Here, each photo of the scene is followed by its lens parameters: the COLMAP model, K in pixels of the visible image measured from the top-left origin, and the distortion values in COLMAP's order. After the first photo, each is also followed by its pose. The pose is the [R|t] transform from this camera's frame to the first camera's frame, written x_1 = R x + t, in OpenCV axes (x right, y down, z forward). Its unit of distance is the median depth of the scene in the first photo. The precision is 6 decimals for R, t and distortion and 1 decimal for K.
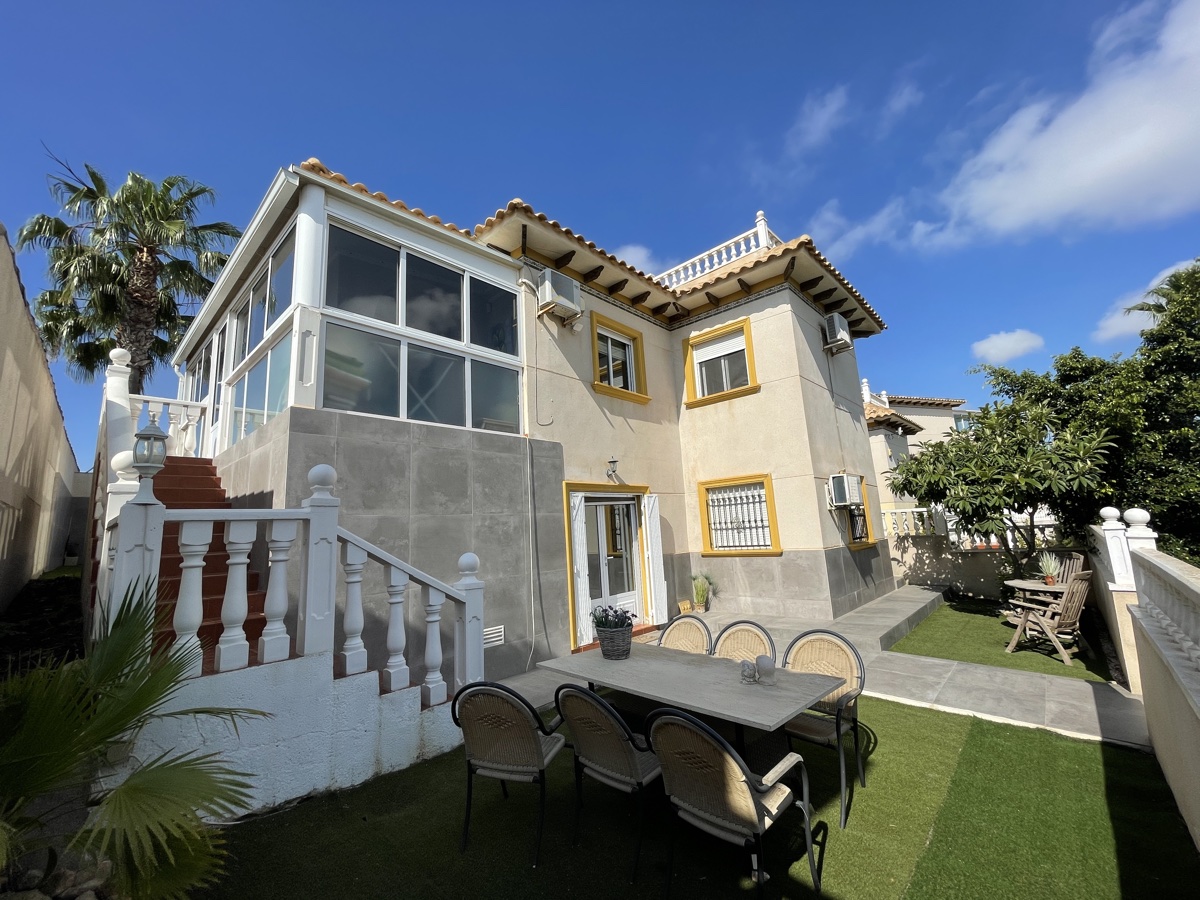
lens RADIAL K [[487.2, 0, 594.4], [0, 487.2, 442.2], [0, 0, 1]] dist [0.000199, 0.000172]
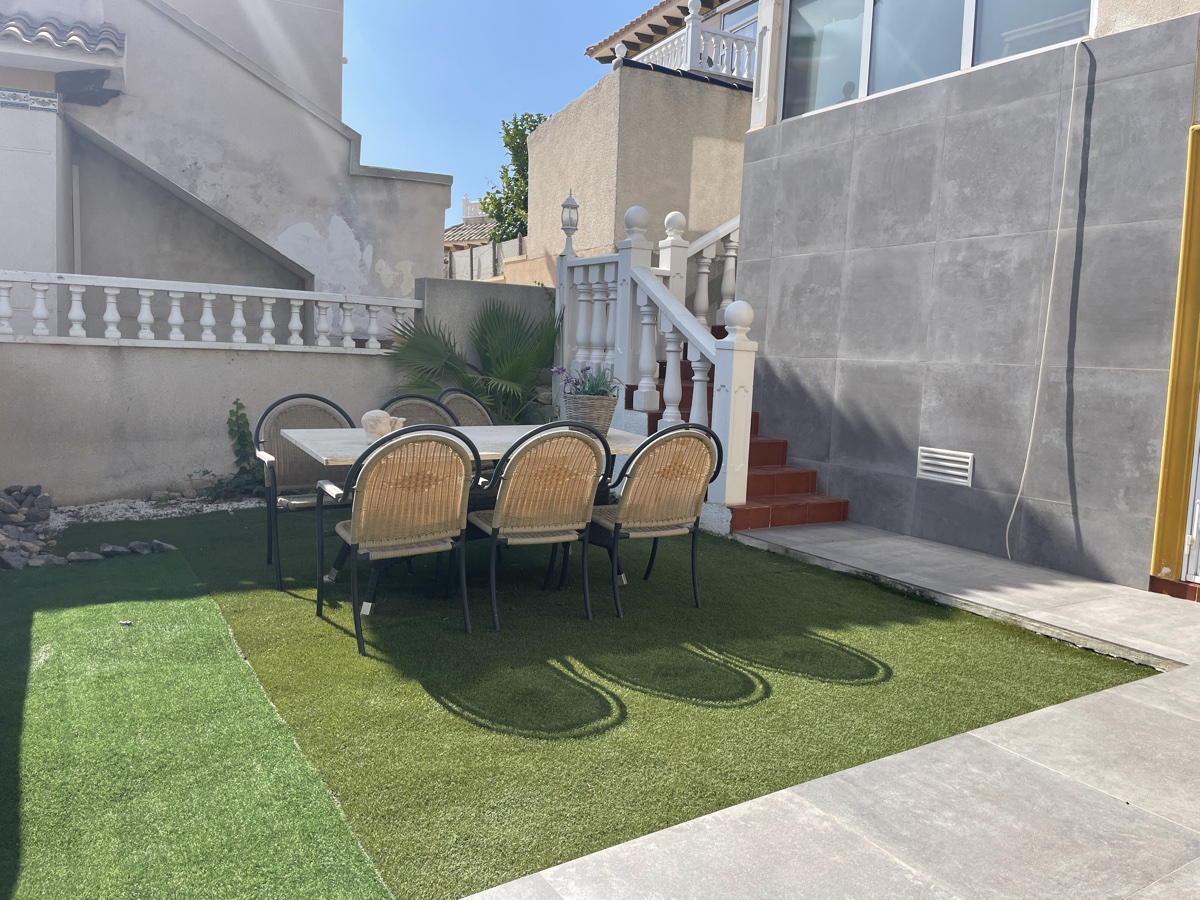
lens RADIAL K [[909.7, 0, 600.0], [0, 909.7, 450.0], [0, 0, 1]] dist [0.000517, -0.007139]
pose [[-0.274944, 0.146701, -0.950202, 0.830845], [0.150947, 0.982621, 0.108029, 0.206039], [0.949537, -0.113728, -0.292310, 0.899081]]
